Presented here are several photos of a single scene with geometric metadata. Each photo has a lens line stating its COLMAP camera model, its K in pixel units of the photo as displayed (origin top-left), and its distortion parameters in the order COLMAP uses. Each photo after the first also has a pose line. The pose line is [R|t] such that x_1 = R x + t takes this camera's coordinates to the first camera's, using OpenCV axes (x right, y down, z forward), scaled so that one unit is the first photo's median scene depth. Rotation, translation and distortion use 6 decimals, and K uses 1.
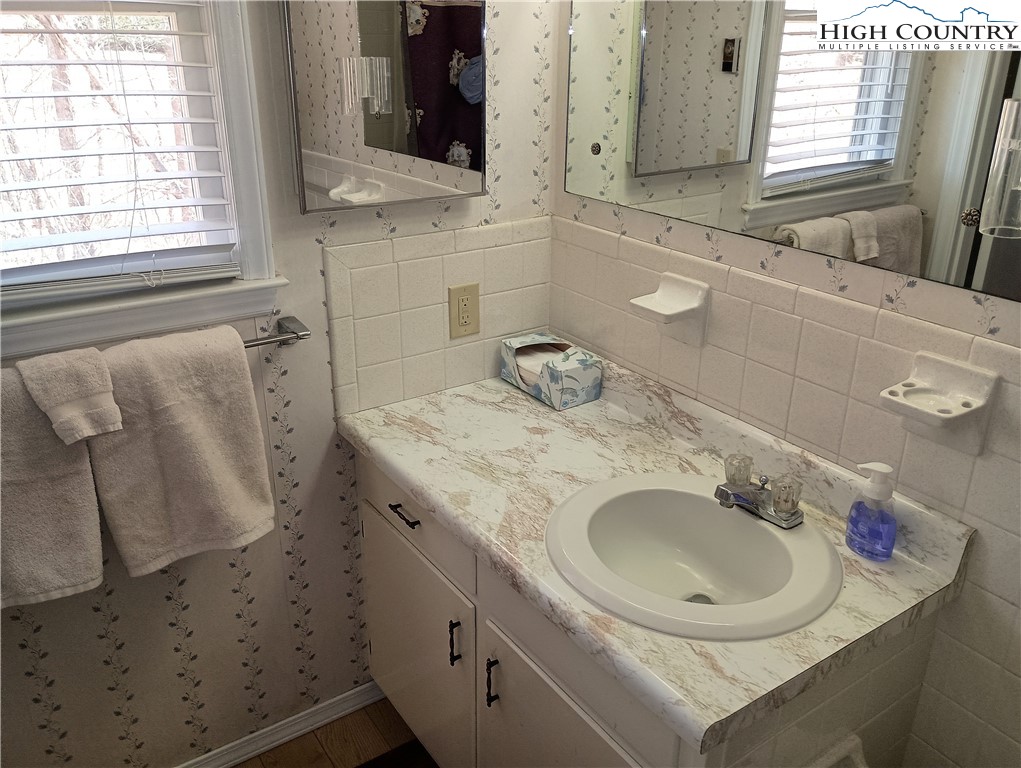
lens RADIAL K [[852.0, 0, 509.3], [0, 852.0, 382.1], [0, 0, 1]] dist [0.014336, 0.008311]
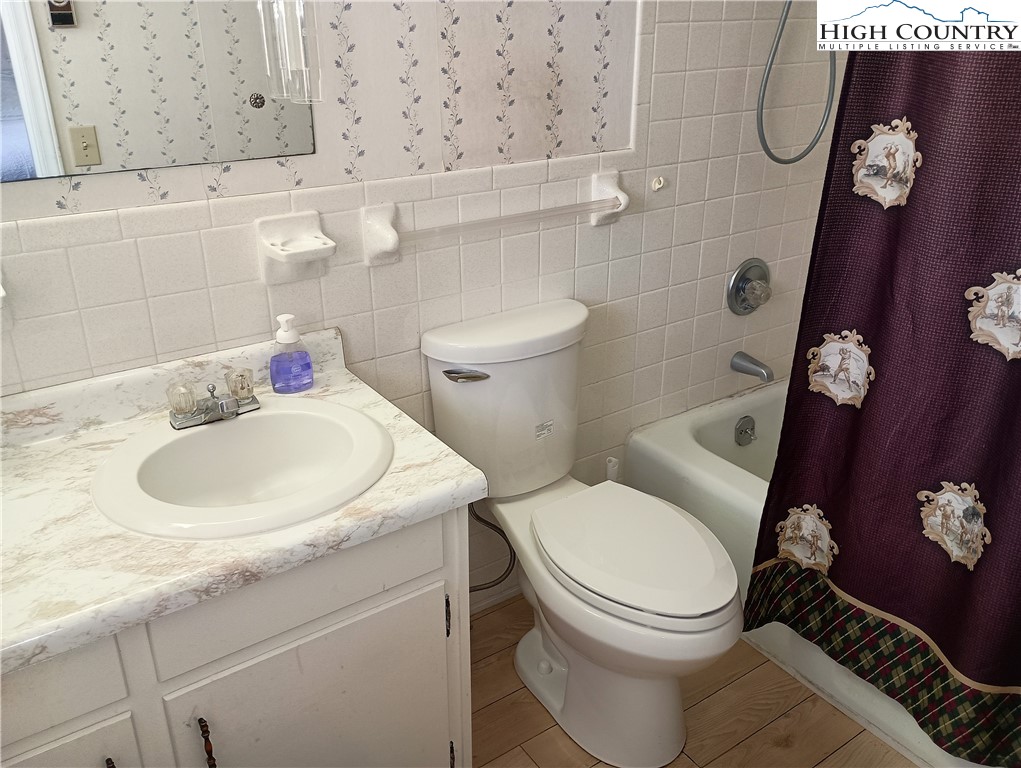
lens RADIAL K [[852.0, 0, 508.7], [0, 852.0, 383.6], [0, 0, 1]] dist [0.014336, 0.008311]
pose [[-0.019035, -0.409909, 0.911928, -0.684607], [0.379938, 0.840705, 0.385826, -0.160465], [-0.924816, 0.353820, 0.139737, 0.535432]]
